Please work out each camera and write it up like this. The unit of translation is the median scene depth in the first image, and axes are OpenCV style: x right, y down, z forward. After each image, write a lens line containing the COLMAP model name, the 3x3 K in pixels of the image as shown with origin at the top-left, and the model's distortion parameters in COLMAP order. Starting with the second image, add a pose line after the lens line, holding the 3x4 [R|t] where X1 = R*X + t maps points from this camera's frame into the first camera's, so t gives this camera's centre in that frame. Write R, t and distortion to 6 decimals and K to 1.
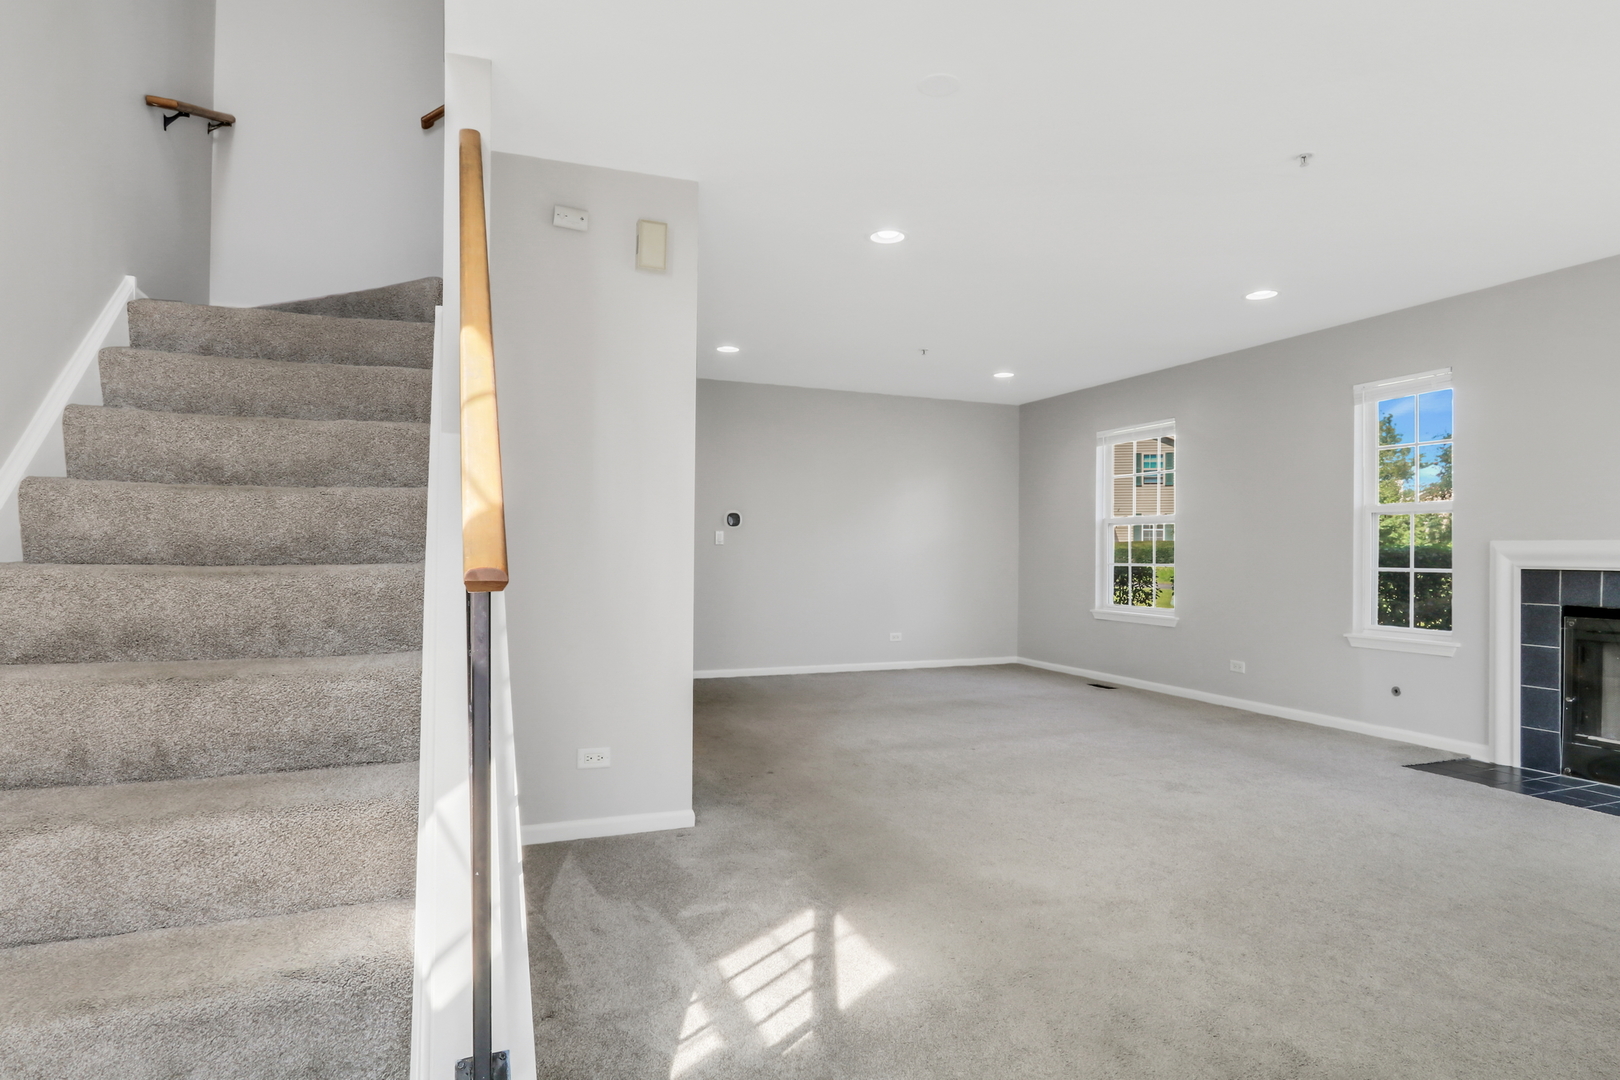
lens RADIAL K [[904.9, 0, 805.6], [0, 904.9, 545.4], [0, 0, 1]] dist [-0.000492, 0.000471]
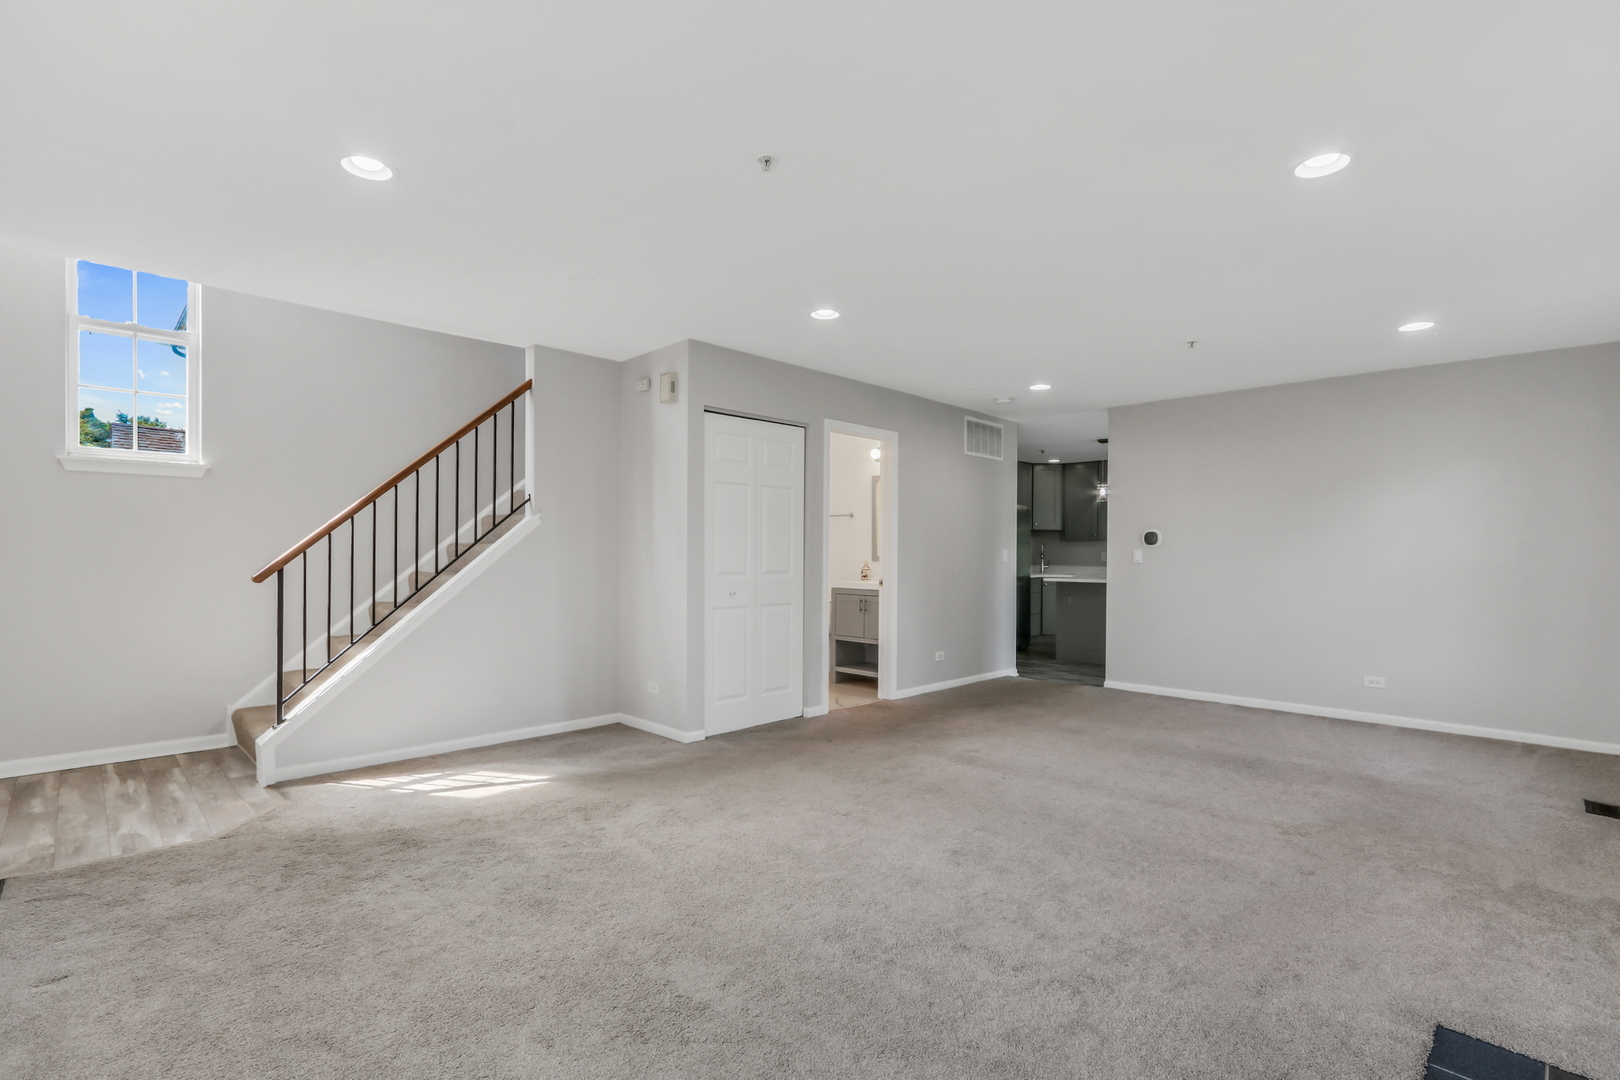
lens RADIAL K [[766.3, 0, 807.8], [0, 766.3, 552.9], [0, 0, 1]] dist [-0.003731, -0.000504]
pose [[0.371437, -0.012267, -0.928377, 0.929485], [0.004875, 0.999925, -0.011262, -0.008075], [0.928445, -0.000343, 0.371469, 0.532219]]
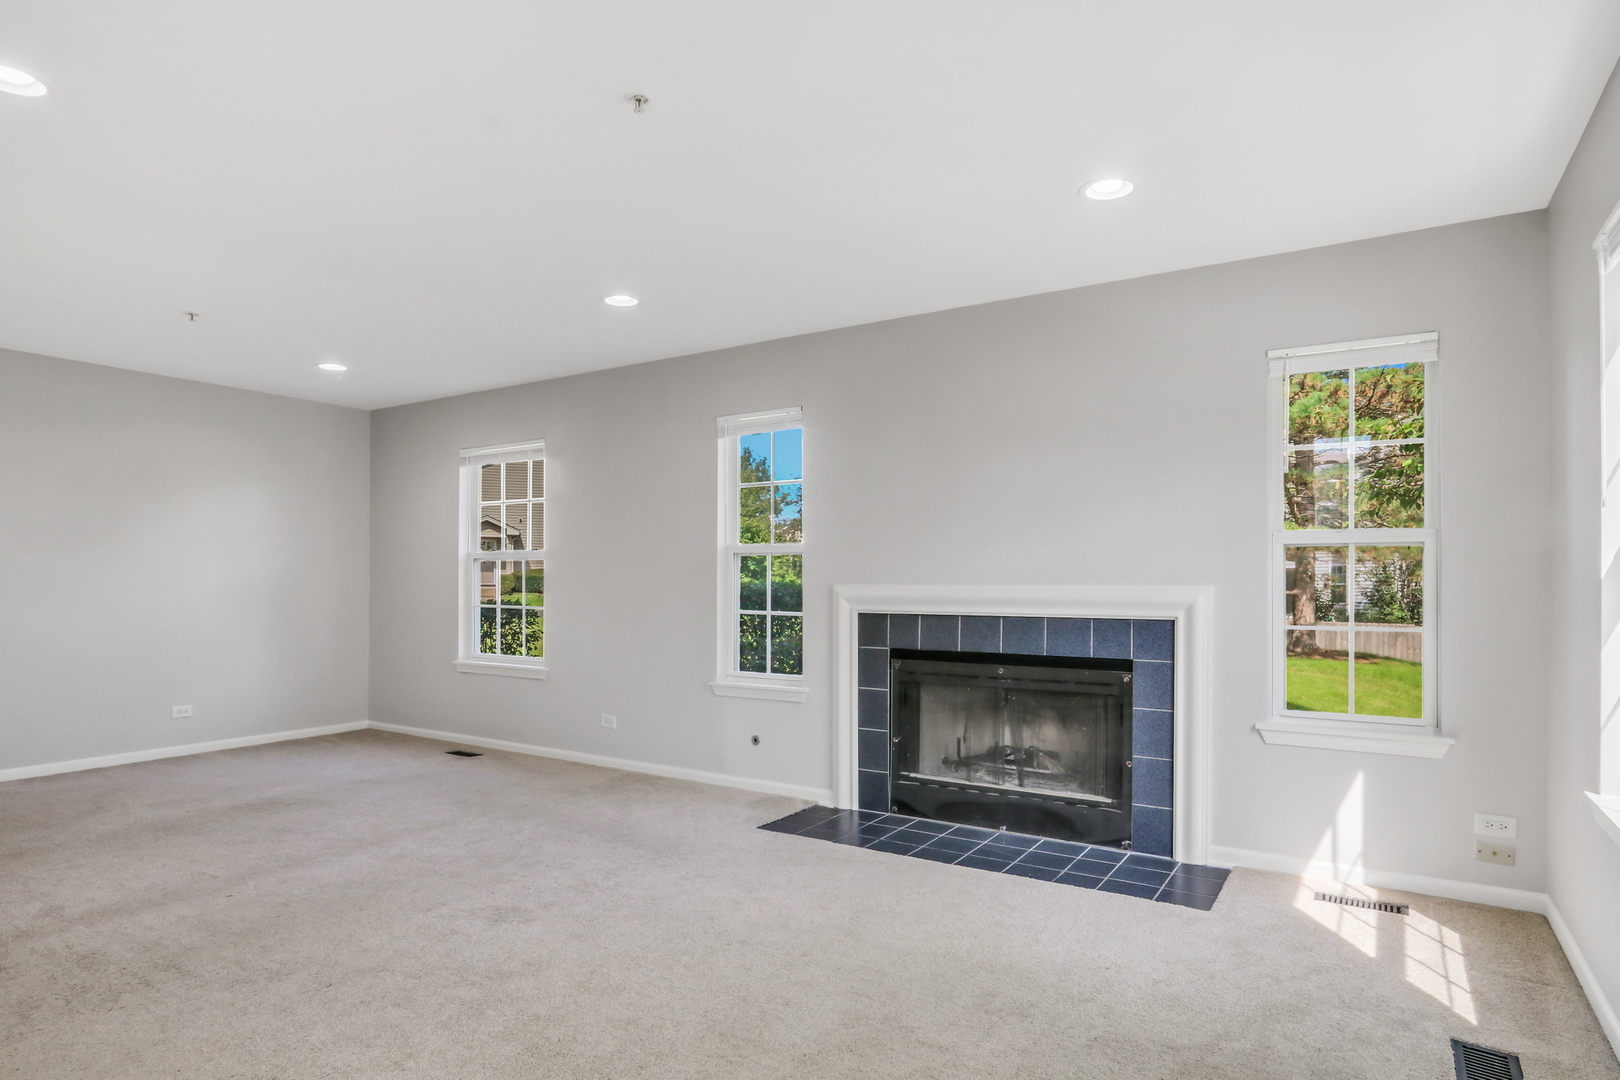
lens RADIAL K [[904.9, 0, 803.6], [0, 904.9, 566.1], [0, 0, 1]] dist [-0.000492, 0.000471]
pose [[0.817353, -0.000778, 0.576137, 0.155418], [0.002839, 0.999992, -0.002677, -0.021553], [-0.576131, 0.003824, 0.817349, 0.204017]]
